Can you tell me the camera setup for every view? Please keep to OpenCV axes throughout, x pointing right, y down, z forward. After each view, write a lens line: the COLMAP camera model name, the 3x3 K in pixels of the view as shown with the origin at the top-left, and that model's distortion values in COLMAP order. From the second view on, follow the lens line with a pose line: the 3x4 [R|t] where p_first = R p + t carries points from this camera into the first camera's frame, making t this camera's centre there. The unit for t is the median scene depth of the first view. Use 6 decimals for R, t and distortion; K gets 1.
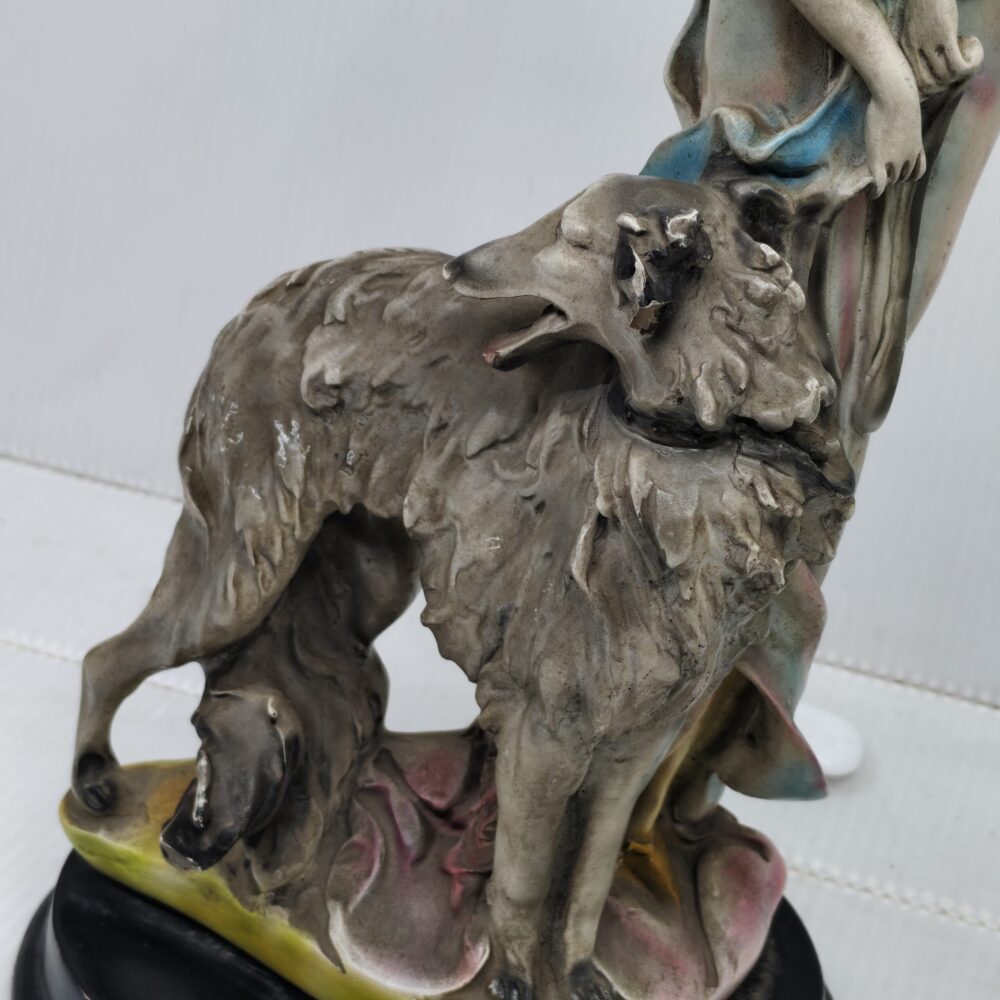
lens RADIAL K [[2023.2, 0, 493.2], [0, 2023.2, 495.0], [0, 0, 1]] dist [0.104652, 0.000000]
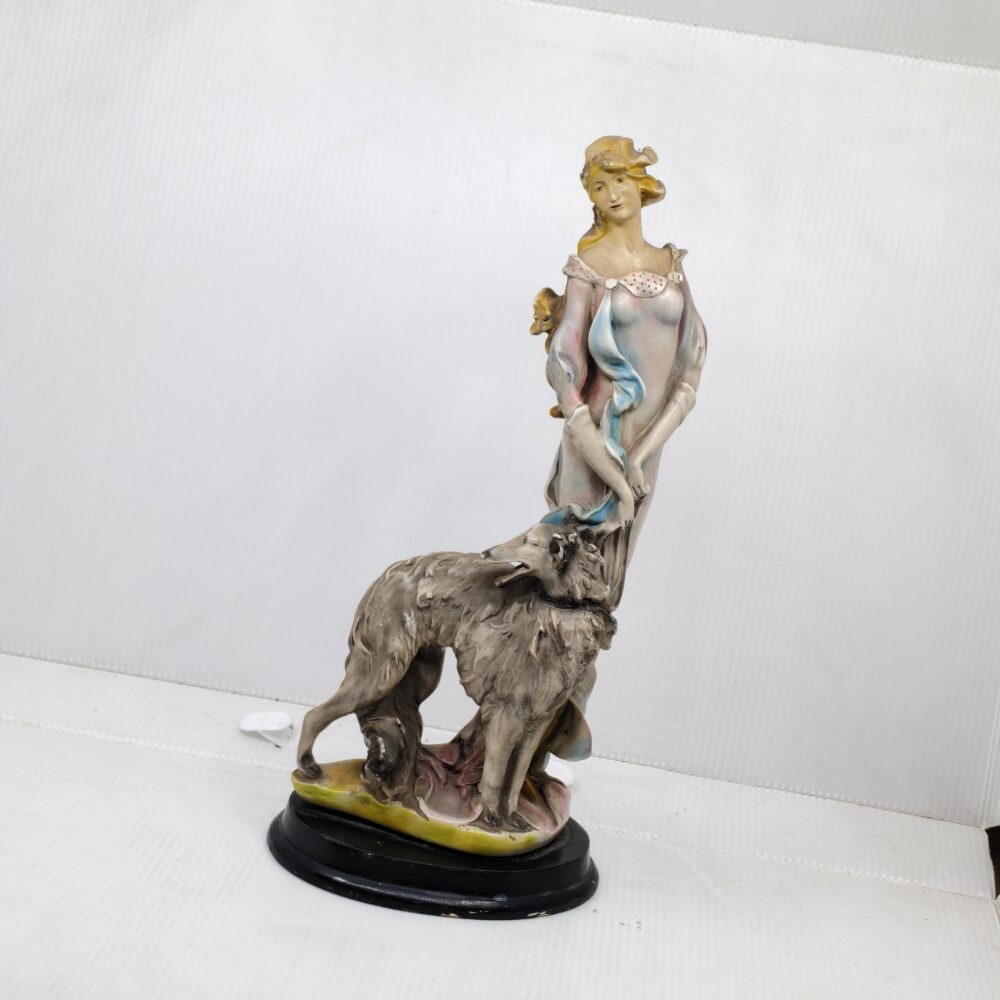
lens RADIAL K [[2023.2, 0, 499.6], [0, 2023.2, 502.9], [0, 0, 1]] dist [0.104652, 0.000000]
pose [[0.957426, 0.013439, 0.288367, -0.800650], [0.045484, 0.979416, -0.196659, 0.374919], [-0.285074, 0.201403, 0.937107, -1.699917]]
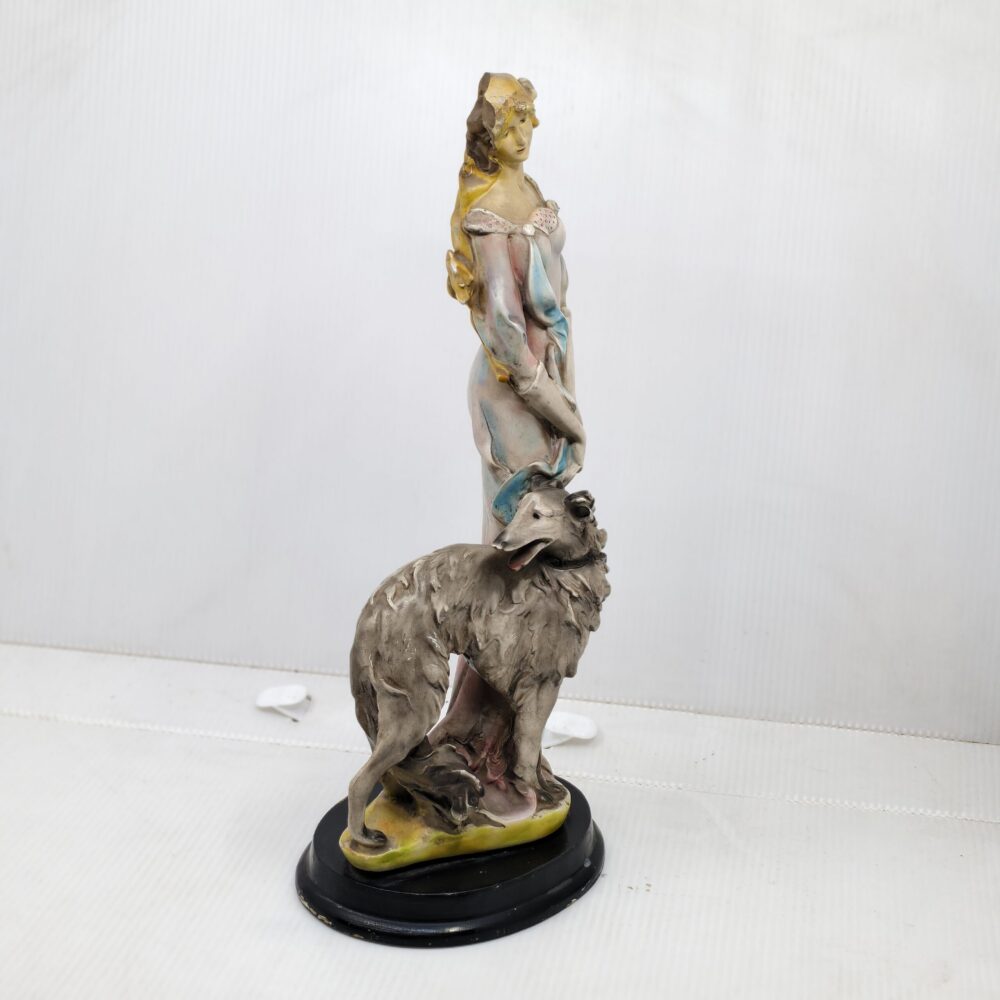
lens RADIAL K [[2023.2, 0, 500.8], [0, 2023.2, 498.4], [0, 0, 1]] dist [0.104652, 0.000000]
pose [[0.421165, -0.326545, 0.846161, -2.202487], [0.399790, 0.904254, 0.149974, -0.547606], [-0.814118, 0.275122, 0.511390, -0.426269]]
